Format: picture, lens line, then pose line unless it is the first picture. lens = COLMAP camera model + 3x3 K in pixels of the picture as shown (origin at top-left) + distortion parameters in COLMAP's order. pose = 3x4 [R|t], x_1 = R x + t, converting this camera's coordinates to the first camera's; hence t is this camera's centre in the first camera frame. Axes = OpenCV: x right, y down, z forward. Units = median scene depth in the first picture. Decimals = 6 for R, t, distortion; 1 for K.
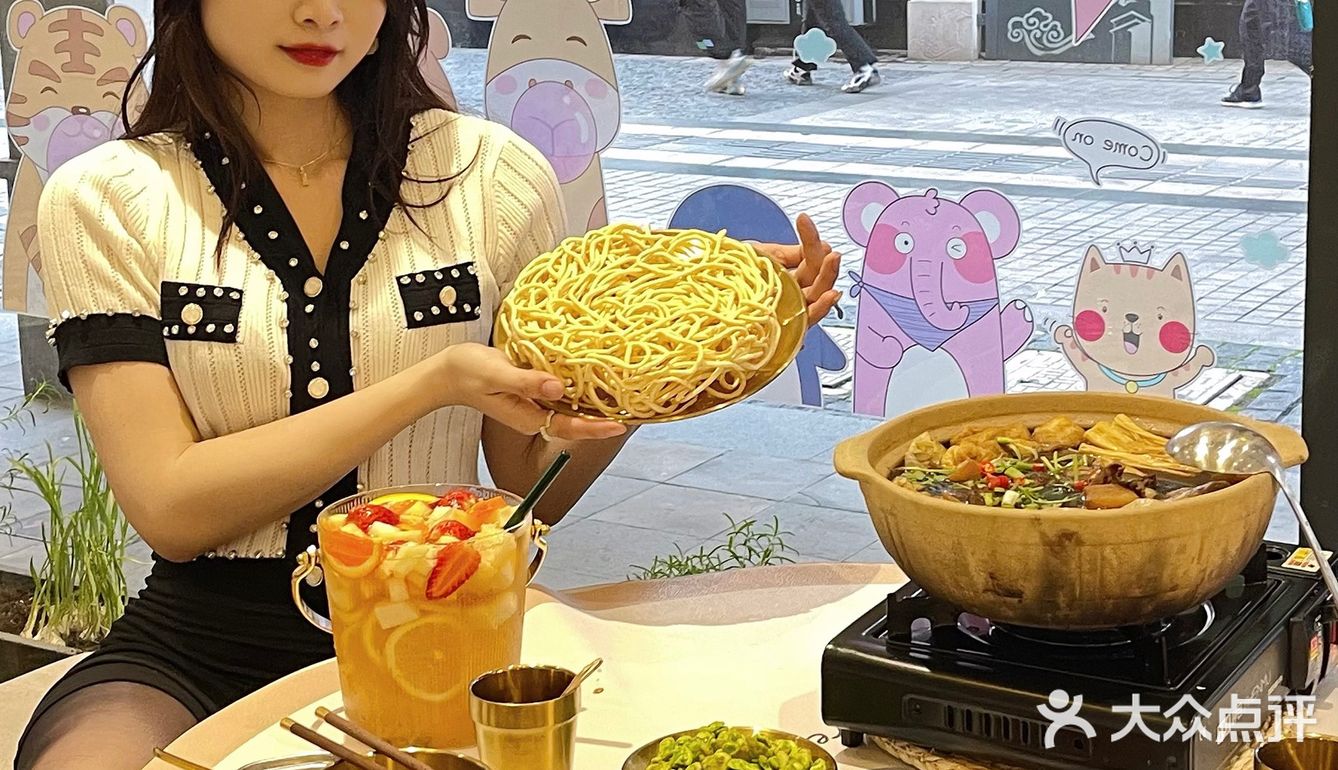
lens RADIAL K [[2118.2, 0, 742.6], [0, 2118.2, 329.6], [0, 0, 1]] dist [0.155963, -0.036003]
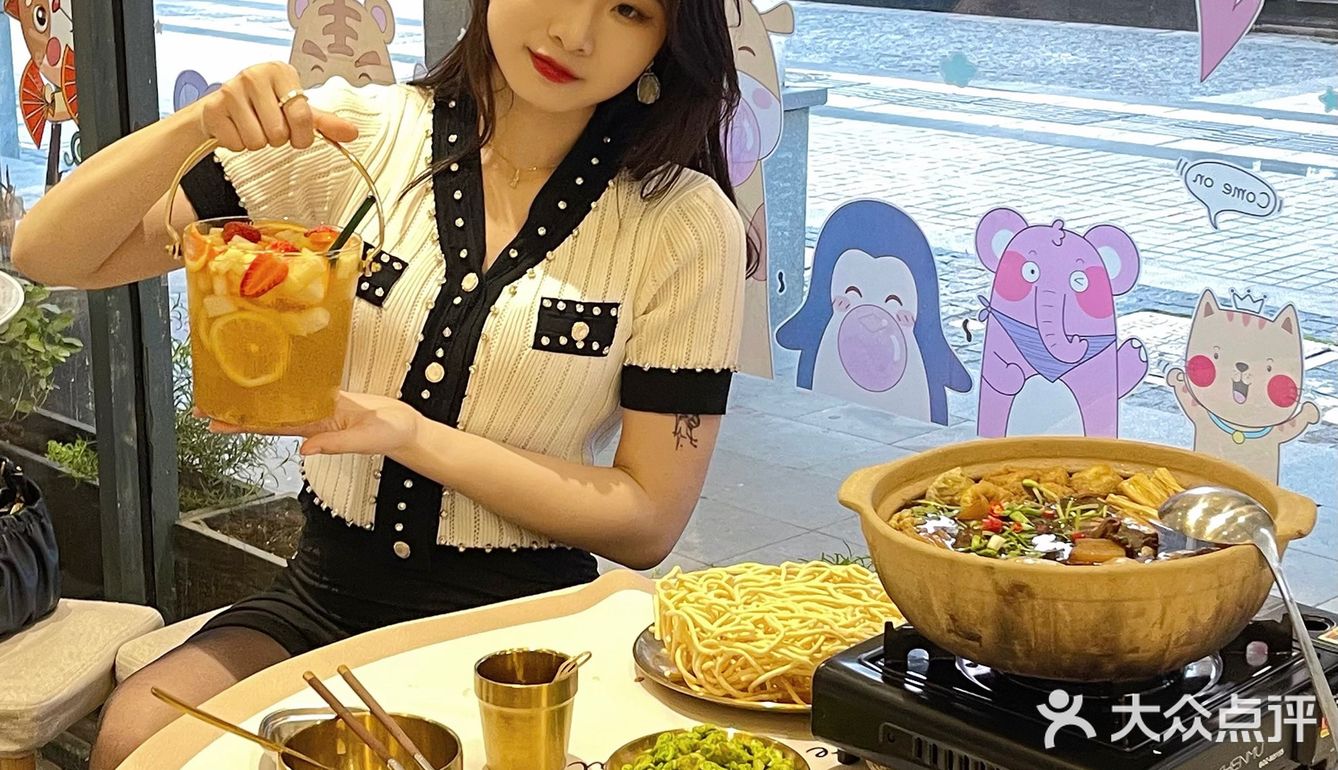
lens RADIAL K [[2110.6, 0, 669.0], [0, 2110.6, 385.0], [0, 0, 1]] dist [0.127842, -0.027008]
pose [[0.967942, 0.087276, -0.235524, 0.196674], [-0.077338, 0.995693, 0.051124, -0.033311], [0.238972, -0.031270, 0.970523, -0.011666]]
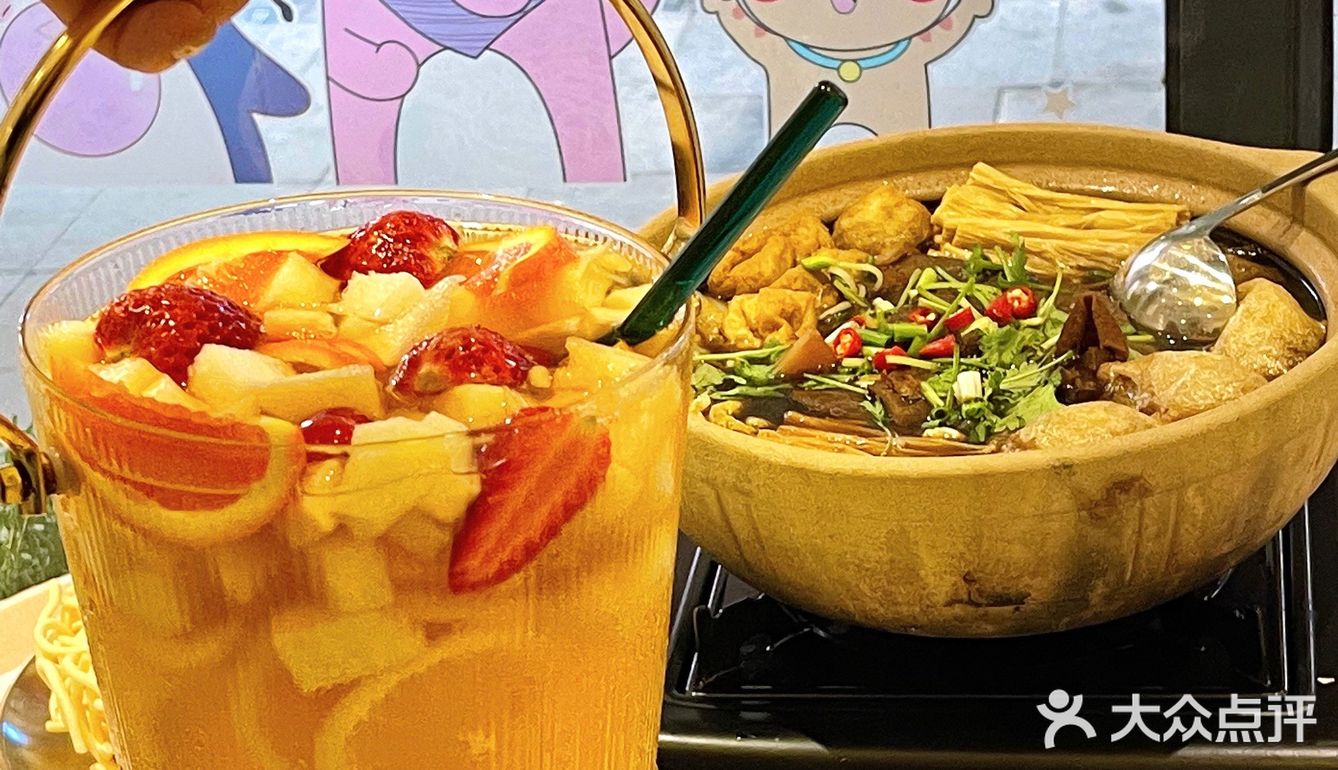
lens RADIAL K [[2848.7, 0, 669.0], [0, 2848.7, 385.0], [0, 0, 1]] dist [0.036469, 0.341533]
pose [[0.934546, -0.205812, 0.290283, -0.128494], [0.144811, 0.965129, 0.218072, -0.082066], [-0.325043, -0.161762, 0.931762, 0.357016]]
